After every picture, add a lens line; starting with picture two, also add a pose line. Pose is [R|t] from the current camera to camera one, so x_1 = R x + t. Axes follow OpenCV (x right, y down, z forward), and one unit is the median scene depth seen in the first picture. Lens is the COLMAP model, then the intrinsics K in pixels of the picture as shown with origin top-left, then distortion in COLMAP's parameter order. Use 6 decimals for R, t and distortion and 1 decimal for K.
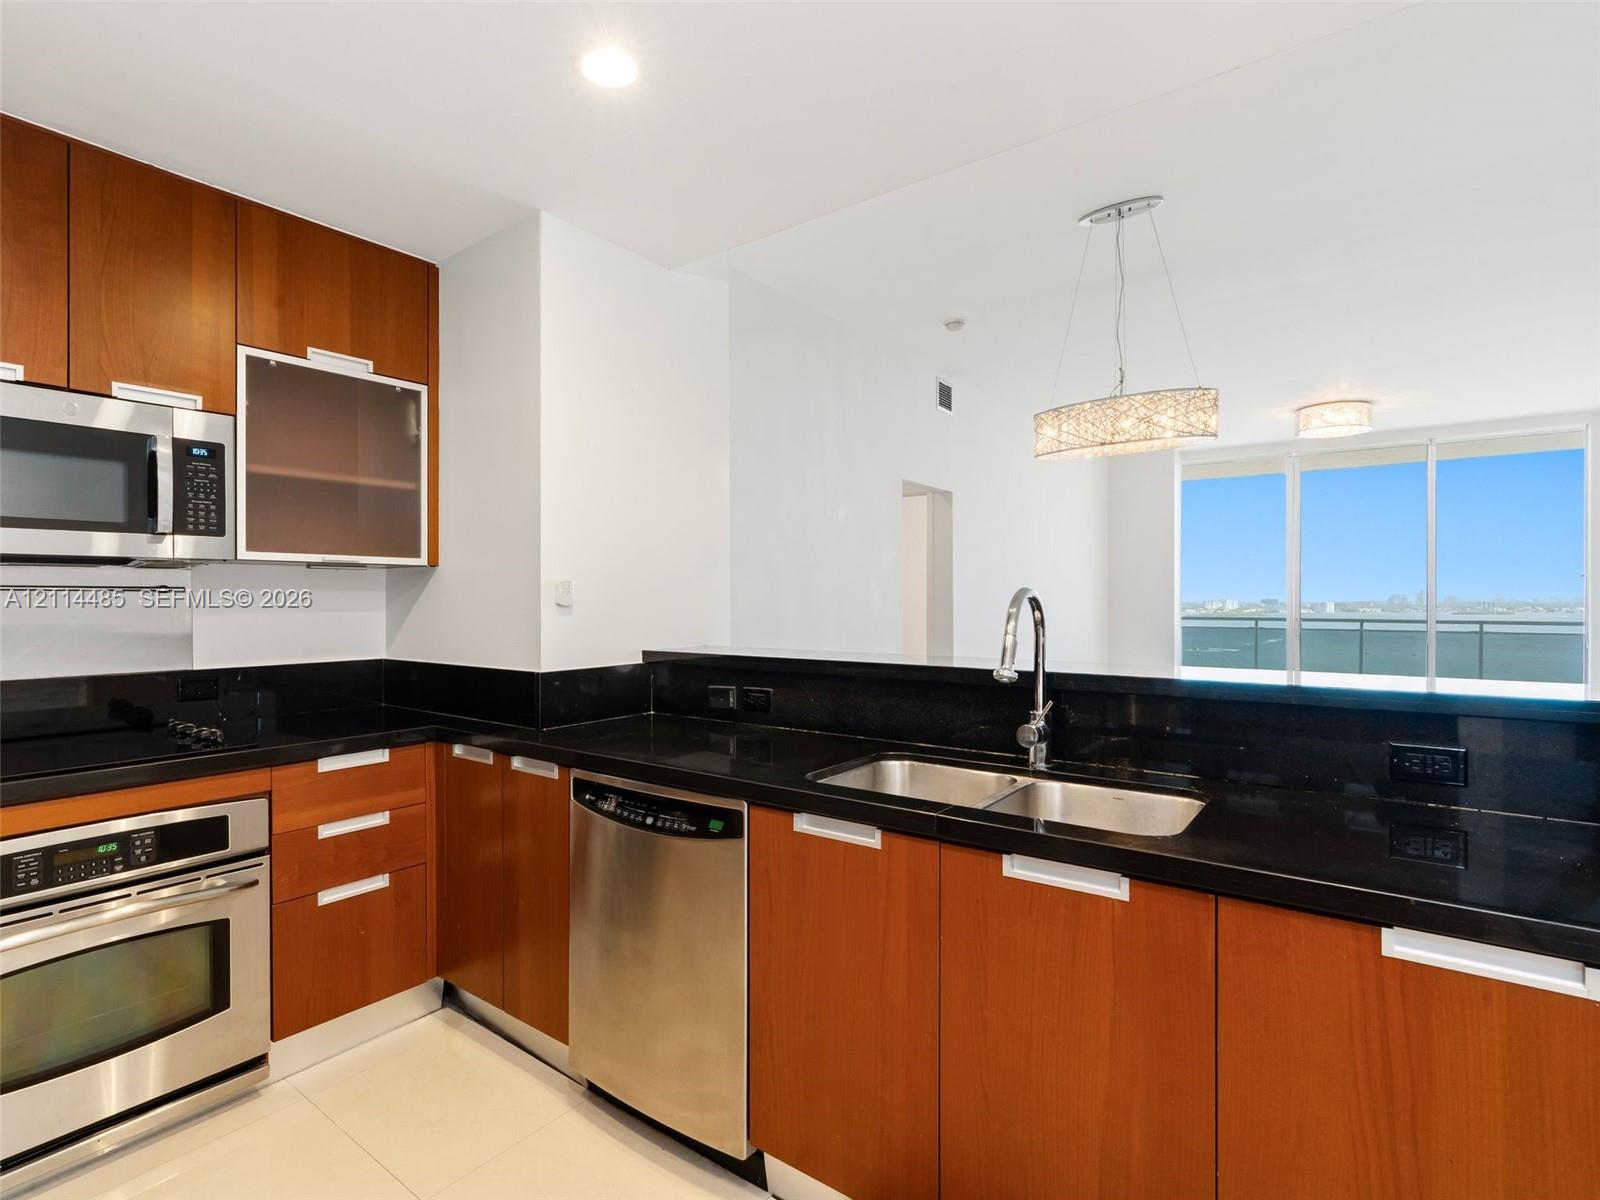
lens RADIAL K [[892.3, 0, 660.1], [0, 892.3, 605.6], [0, 0, 1]] dist [-0.003745, -0.000475]
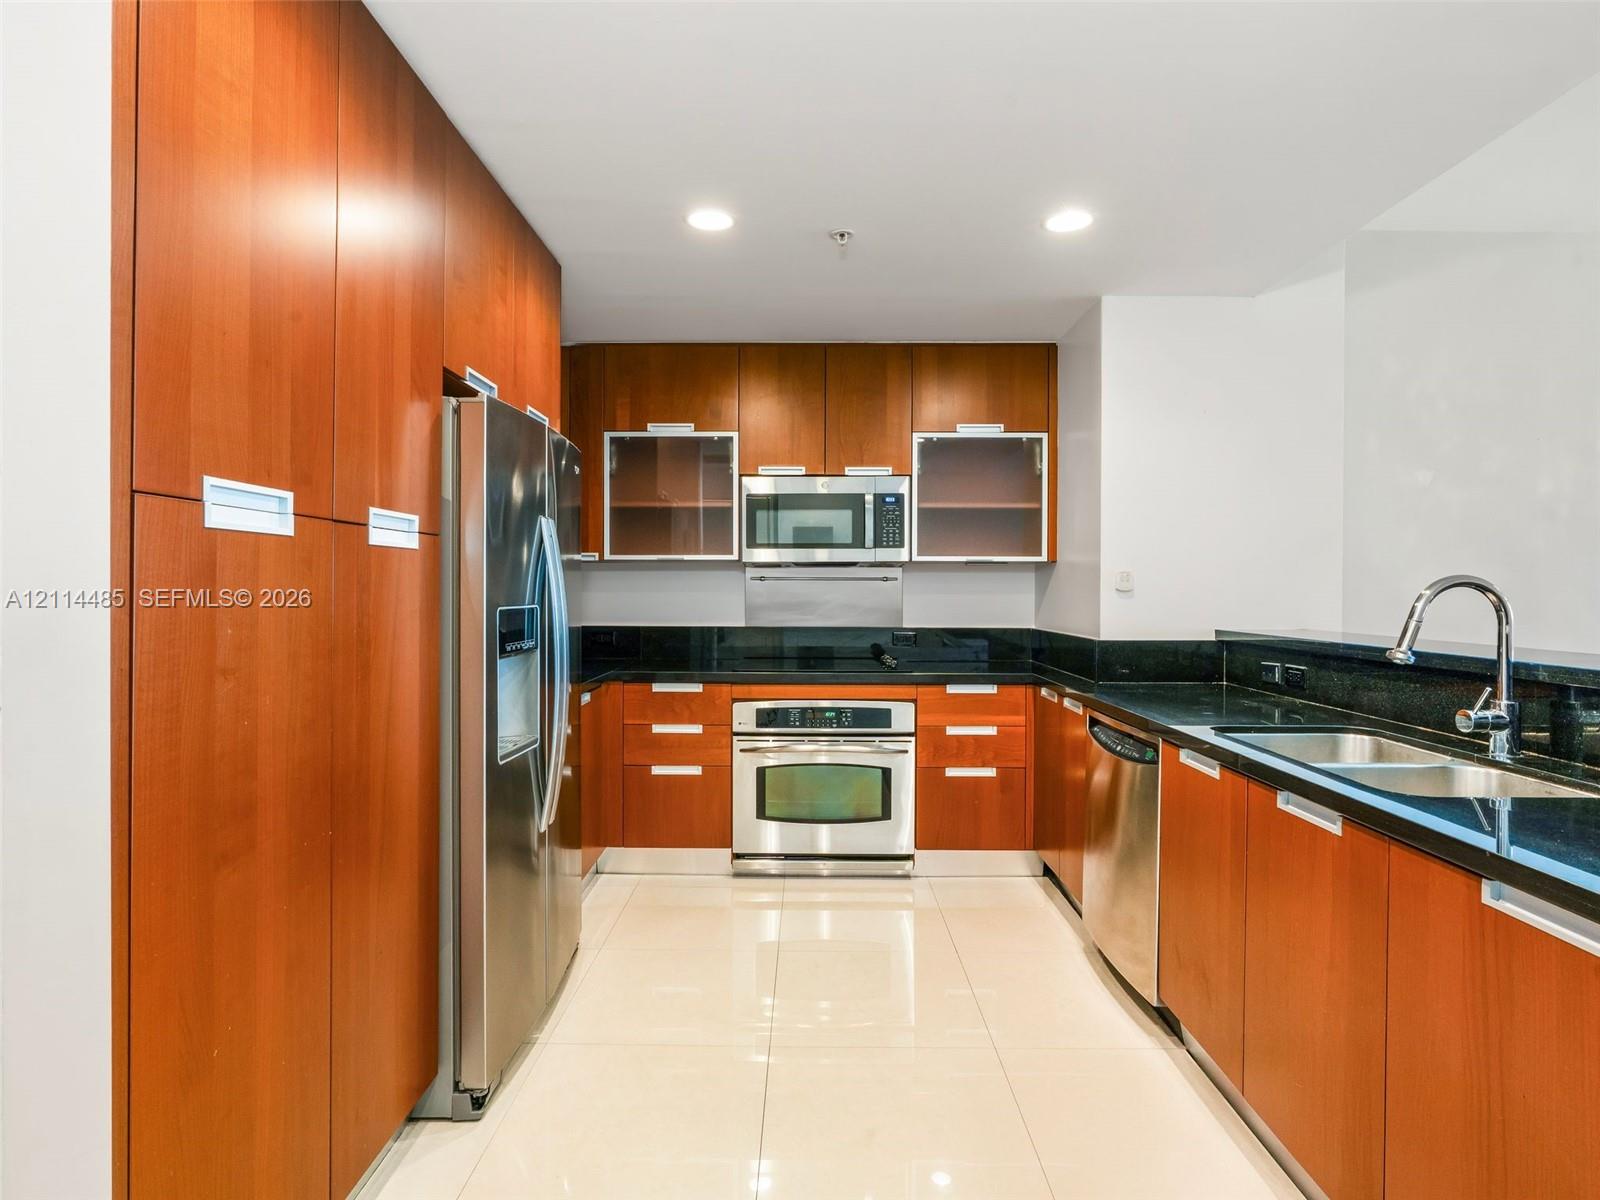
lens RADIAL K [[1025.2, 0, 800.0], [0, 1025.2, 600.0], [0, 0, 1]] dist [-0.000088, 0.000745]
pose [[0.607807, 0.013698, -0.793966, 0.912872], [-0.010175, 0.999903, 0.009462, 0.004801], [0.794019, 0.002328, 0.607888, -0.330360]]
